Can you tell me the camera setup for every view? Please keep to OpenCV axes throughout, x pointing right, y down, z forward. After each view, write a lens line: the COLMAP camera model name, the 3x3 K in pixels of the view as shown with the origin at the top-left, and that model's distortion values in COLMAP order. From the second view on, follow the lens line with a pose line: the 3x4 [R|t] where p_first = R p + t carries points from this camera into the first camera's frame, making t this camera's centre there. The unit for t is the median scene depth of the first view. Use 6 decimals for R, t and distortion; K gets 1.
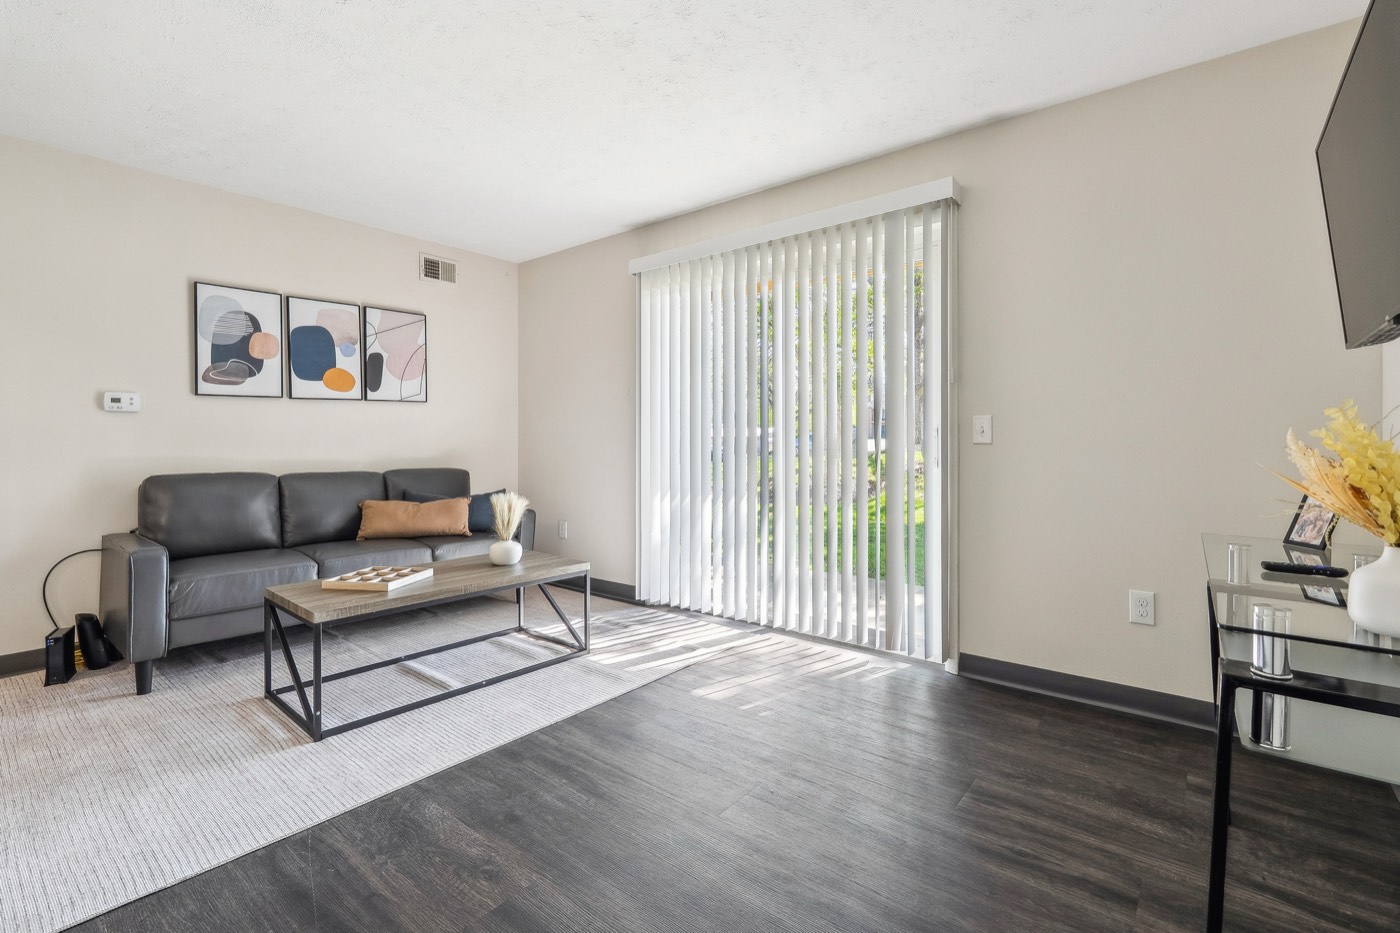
lens RADIAL K [[629.4, 0, 703.6], [0, 629.4, 433.9], [0, 0, 1]] dist [0.000567, -0.000074]
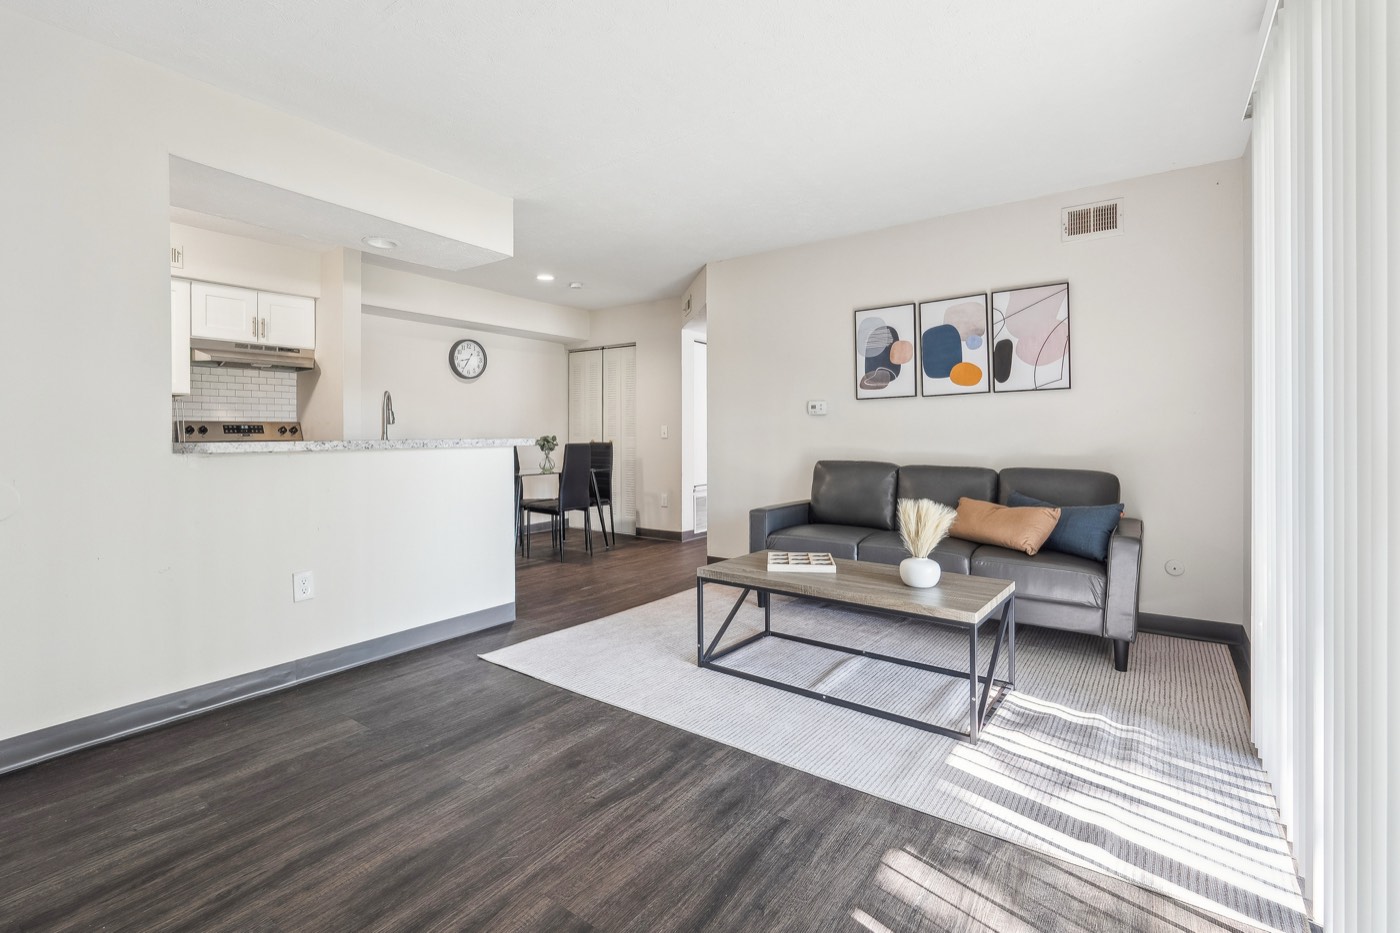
lens RADIAL K [[629.4, 0, 703.6], [0, 629.4, 433.9], [0, 0, 1]] dist [0.000567, -0.000074]
pose [[0.065552, -0.000836, -0.997849, 0.422240], [0.010353, 0.999946, -0.000158, 0.004701], [0.997795, -0.010320, 0.065557, 0.573738]]
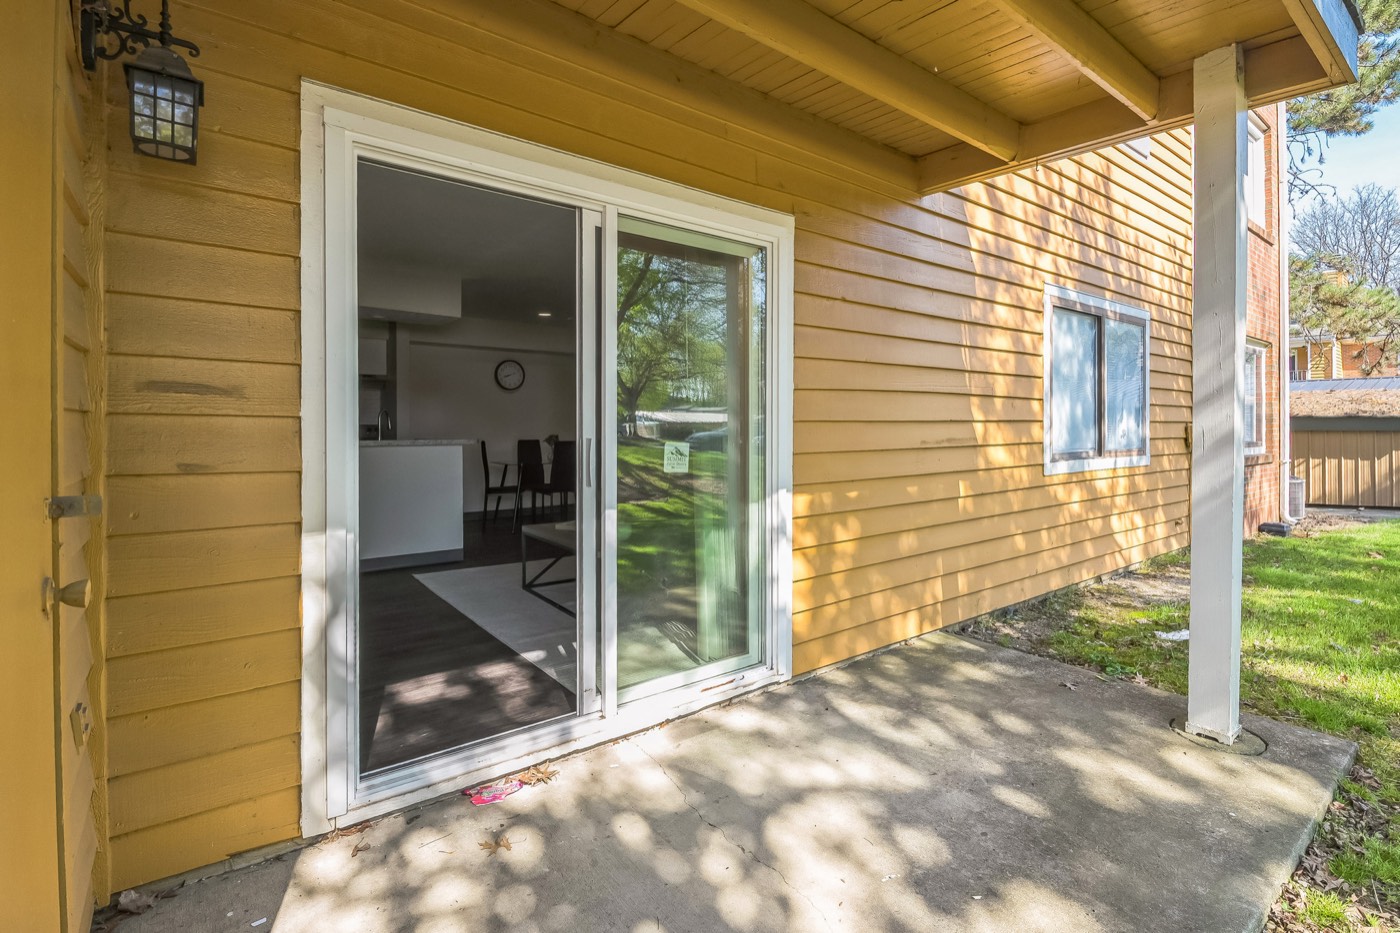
lens RADIAL K [[629.4, 0, 703.6], [0, 629.4, 433.9], [0, 0, 1]] dist [0.000567, -0.000074]
pose [[-0.212678, 0.016177, -0.976988, 0.761019], [0.004723, 0.999868, 0.015527, -0.026131], [0.977111, -0.001312, -0.212727, 1.247518]]
